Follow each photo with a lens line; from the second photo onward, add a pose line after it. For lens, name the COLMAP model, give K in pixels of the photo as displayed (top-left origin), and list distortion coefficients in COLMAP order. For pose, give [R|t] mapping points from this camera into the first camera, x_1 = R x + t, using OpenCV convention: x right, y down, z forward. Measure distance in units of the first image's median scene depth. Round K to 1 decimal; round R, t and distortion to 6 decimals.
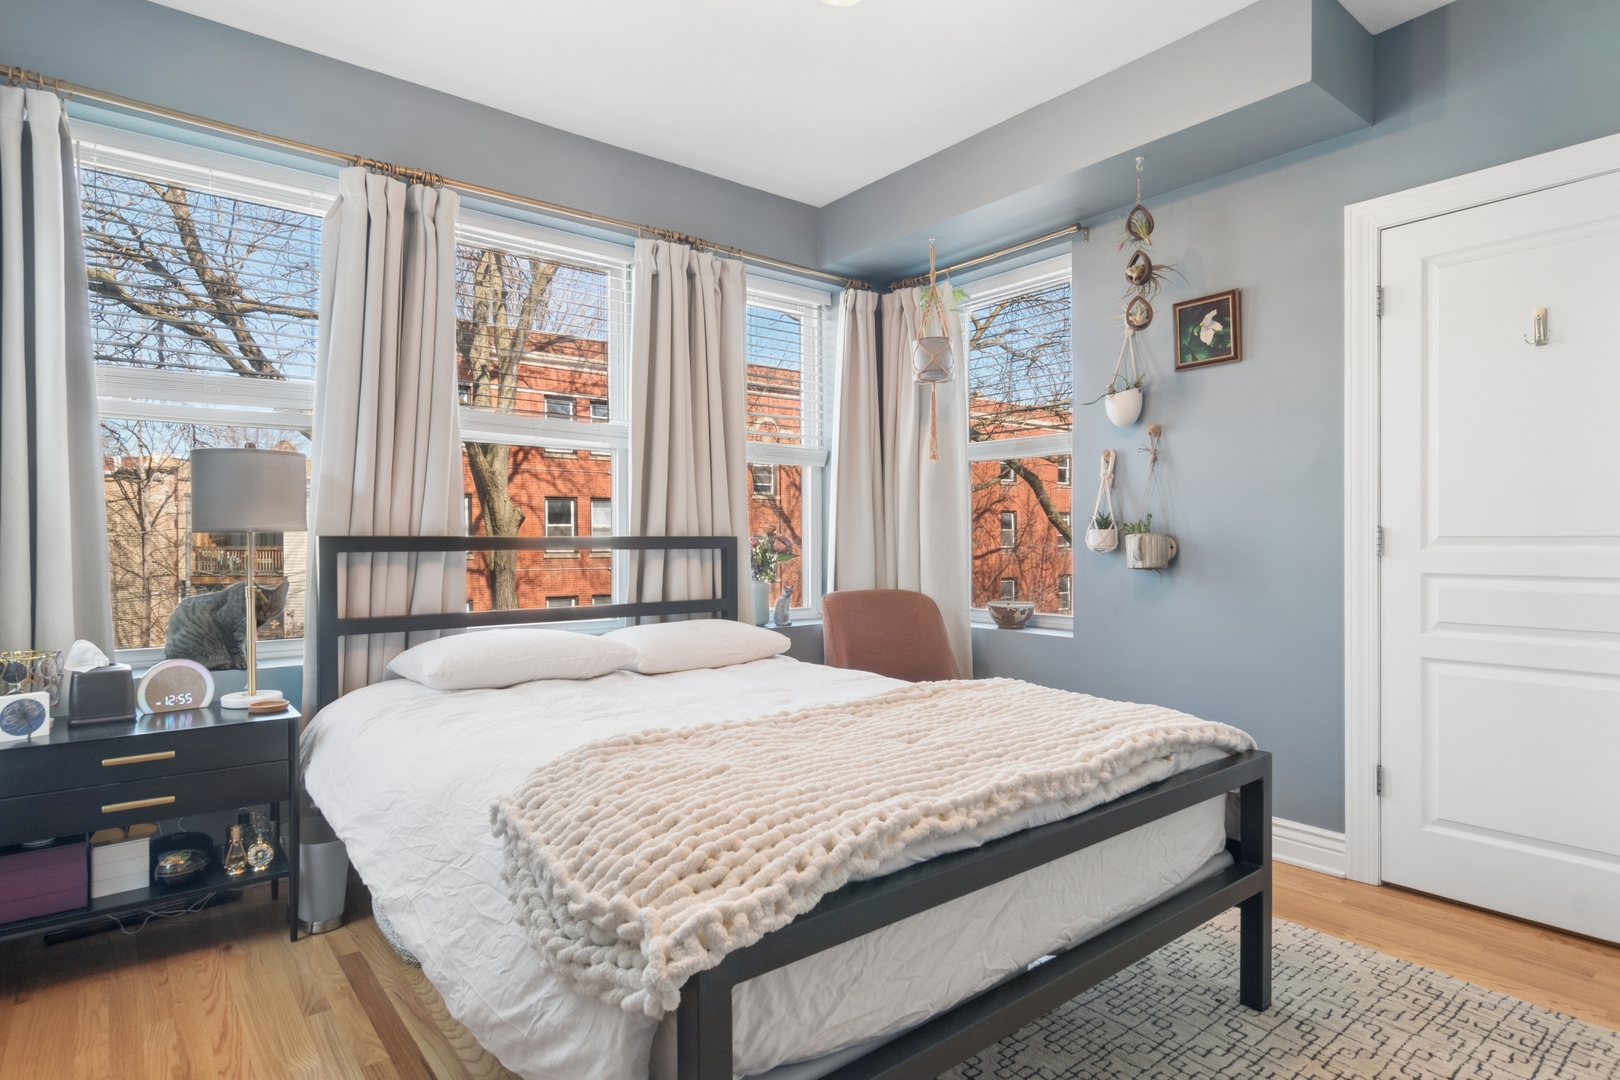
lens RADIAL K [[867.0, 0, 809.6], [0, 867.0, 534.2], [0, 0, 1]] dist [-0.001579, 0.000686]
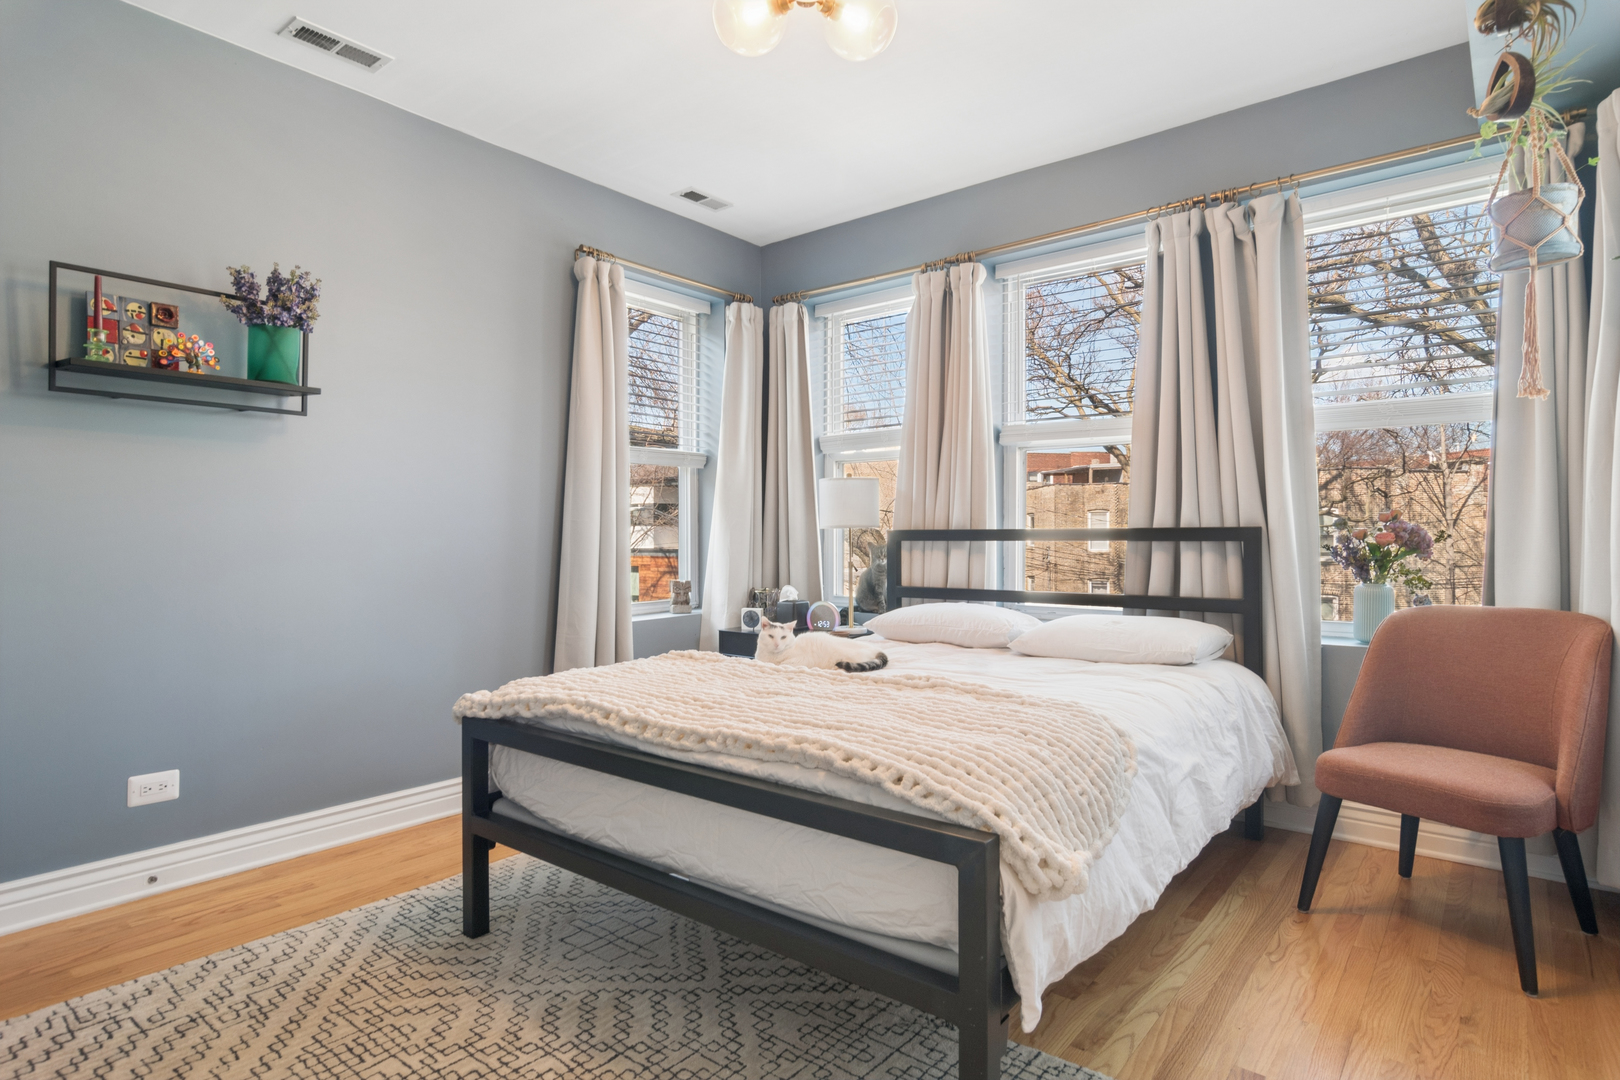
lens RADIAL K [[867.0, 0, 809.6], [0, 867.0, 534.2], [0, 0, 1]] dist [-0.001579, 0.000686]
pose [[0.211243, 0.001459, -0.977433, 0.677418], [0.009635, 0.999947, 0.003575, 0.002281], [0.977386, -0.010173, 0.211217, 0.416200]]
